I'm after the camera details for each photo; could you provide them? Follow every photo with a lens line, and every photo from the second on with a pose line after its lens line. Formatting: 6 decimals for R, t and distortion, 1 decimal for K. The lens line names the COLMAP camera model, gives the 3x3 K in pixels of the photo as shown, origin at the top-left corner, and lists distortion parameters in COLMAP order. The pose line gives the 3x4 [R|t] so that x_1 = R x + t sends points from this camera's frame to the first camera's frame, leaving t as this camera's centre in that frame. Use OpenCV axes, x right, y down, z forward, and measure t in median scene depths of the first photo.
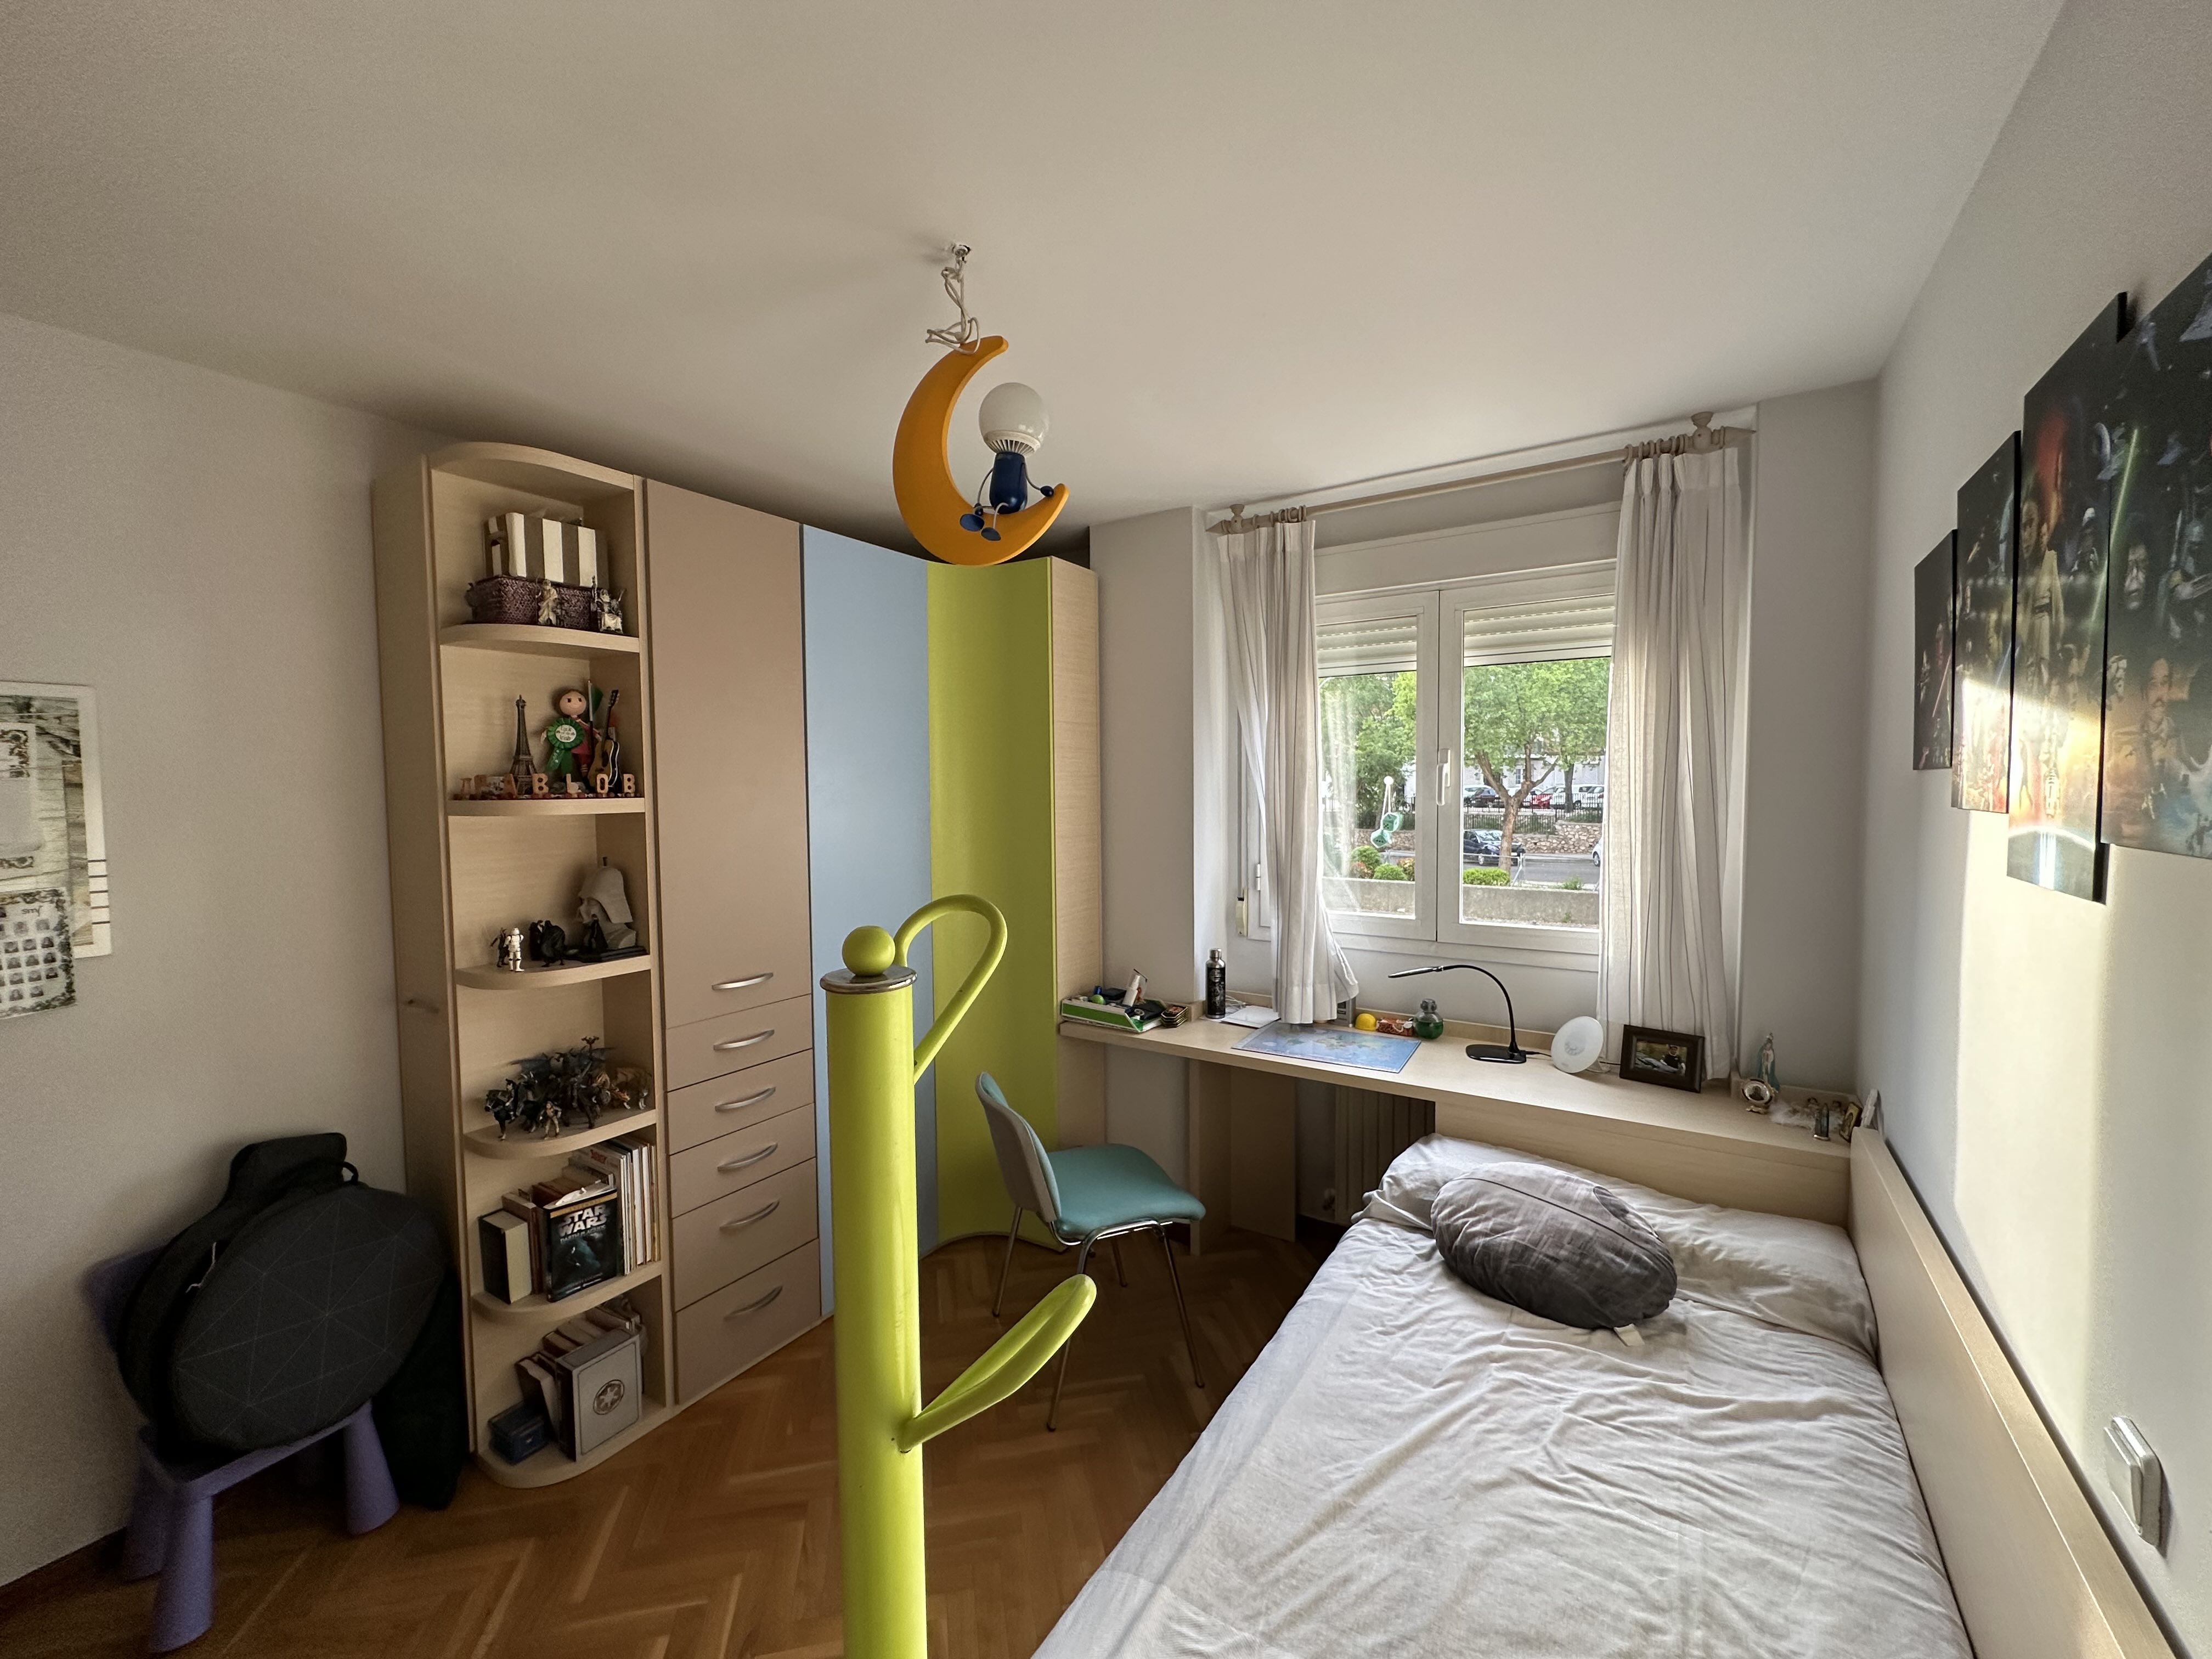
lens RADIAL K [[888.2, 0, 1104.9], [0, 888.2, 823.1], [0, 0, 1]] dist [0.002871, 0.000932]
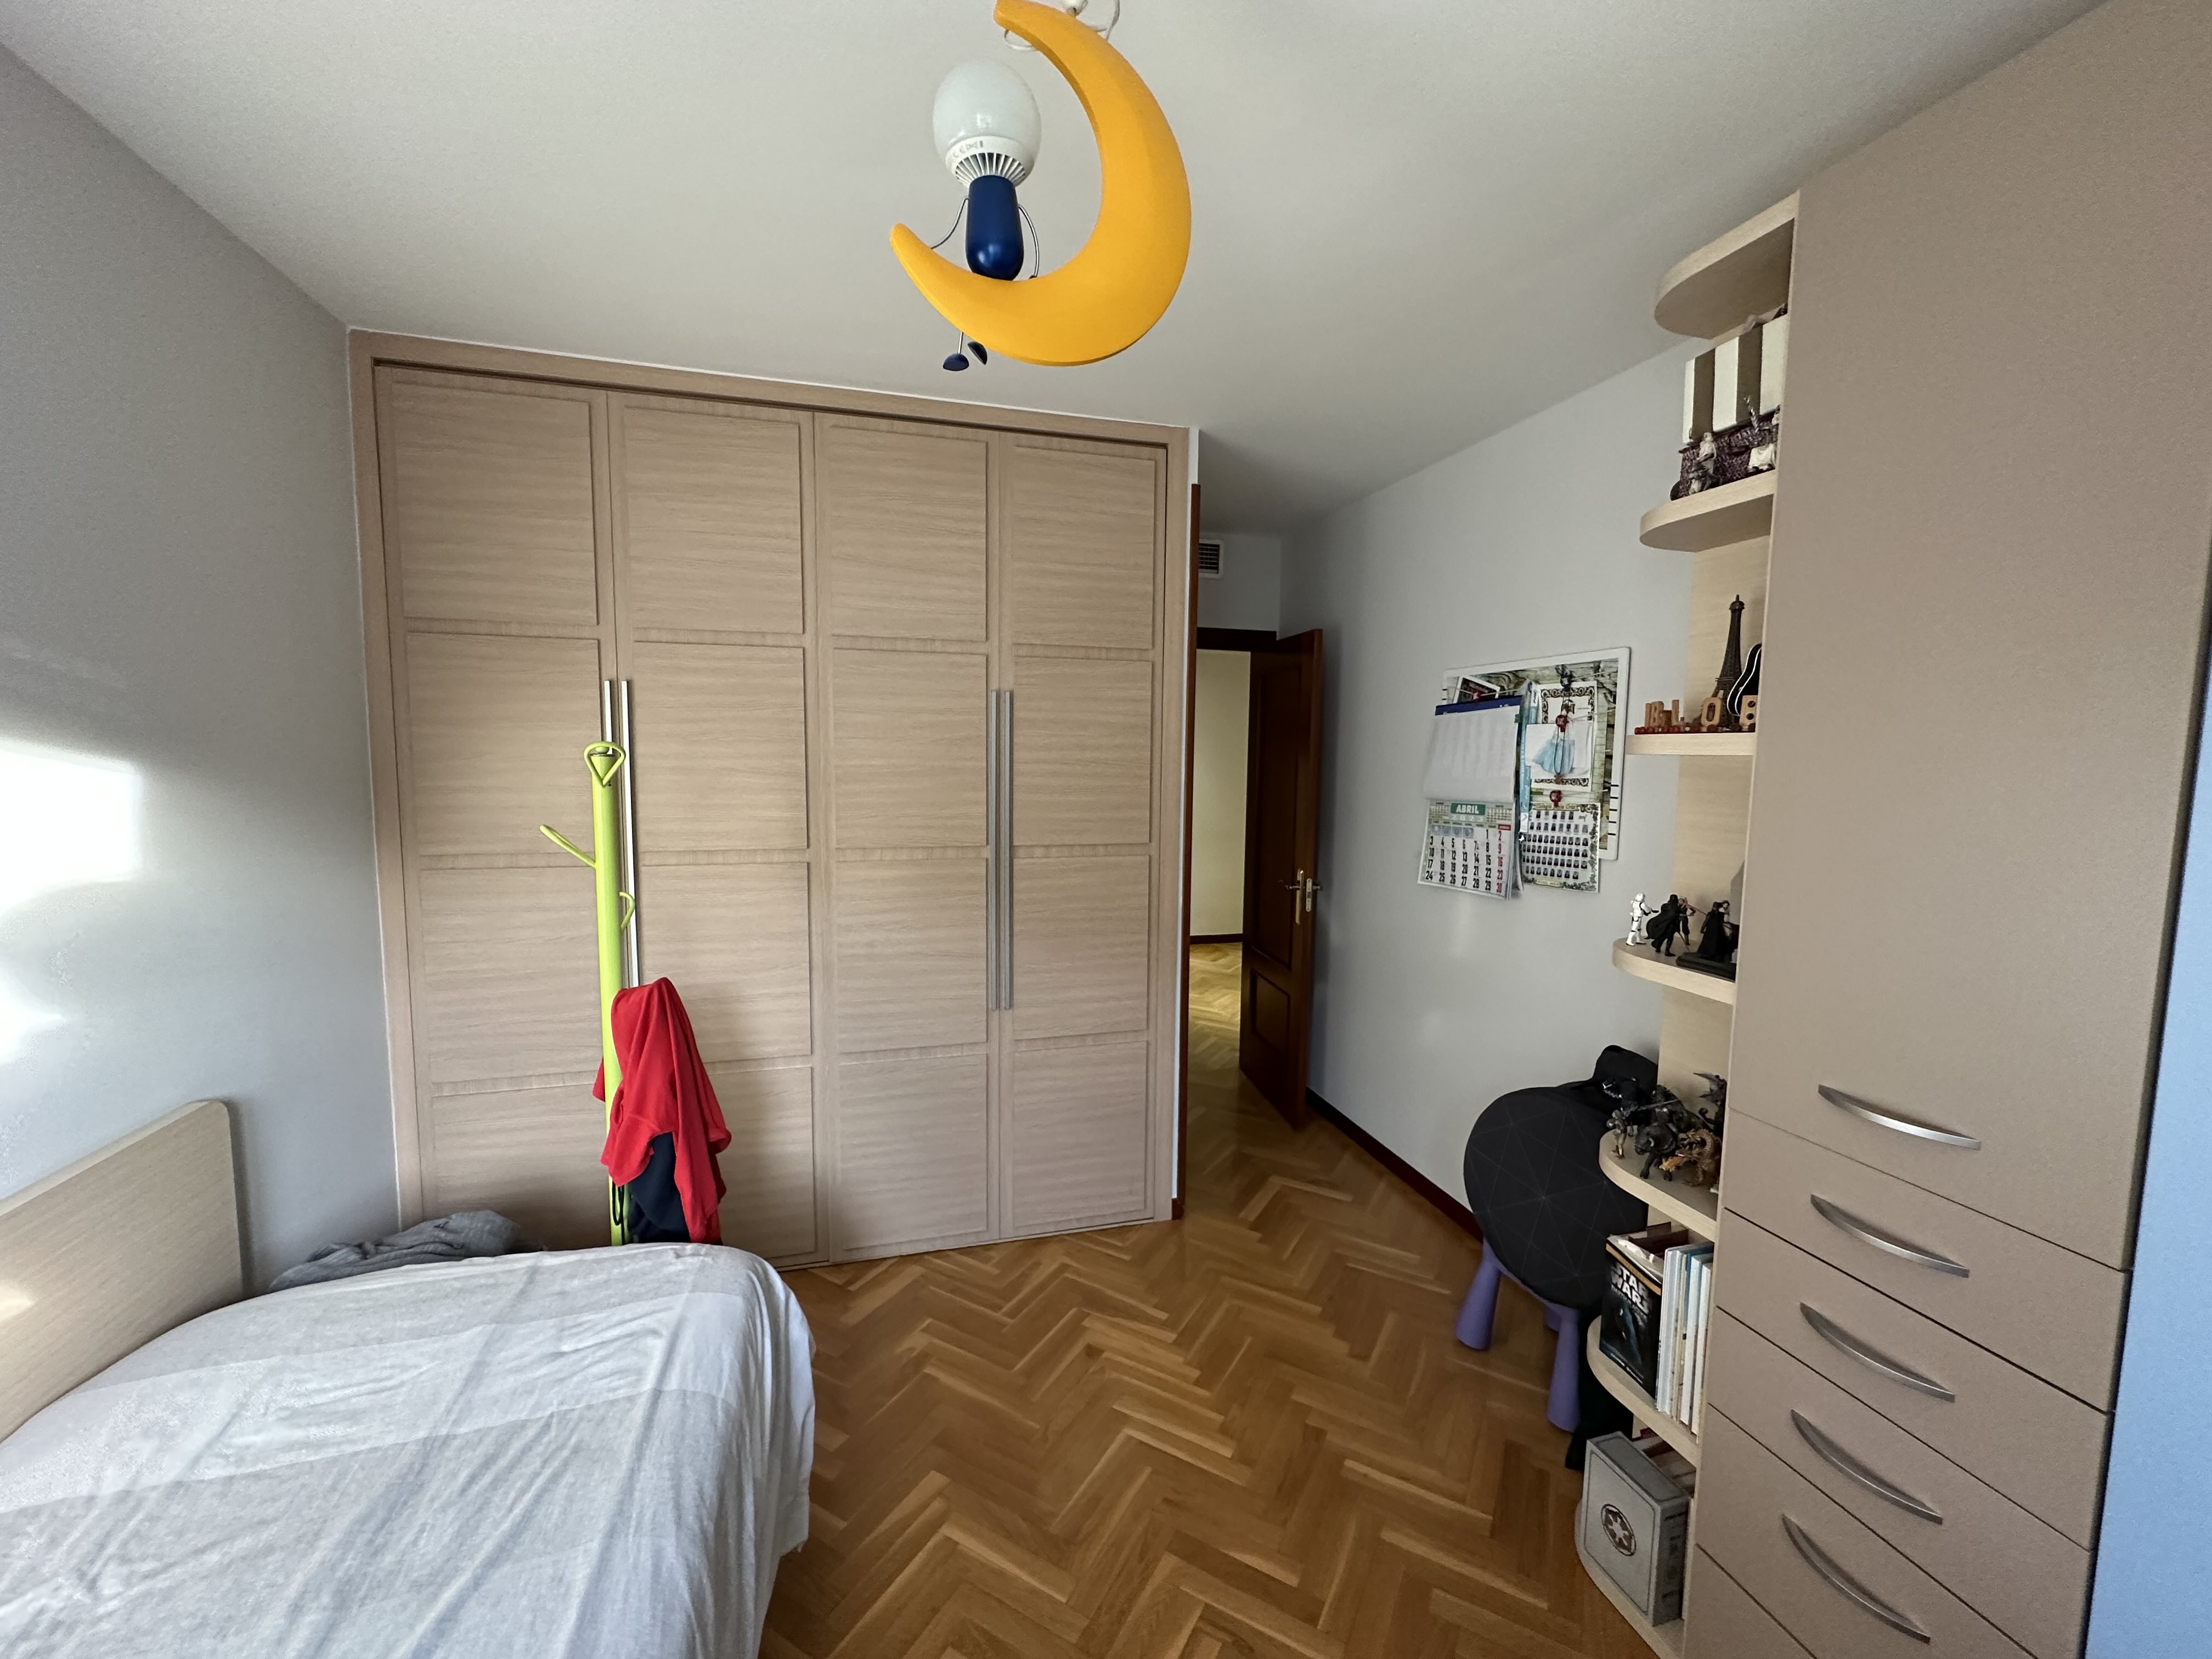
lens RADIAL K [[888.2, 0, 1108.9], [0, 888.2, 830.0], [0, 0, 1]] dist [0.002871, 0.000932]
pose [[-0.662153, 0.065244, -0.746523, 0.303967], [-0.044734, 0.990984, 0.126288, -0.023036], [0.748033, 0.117017, -0.653264, 1.314855]]
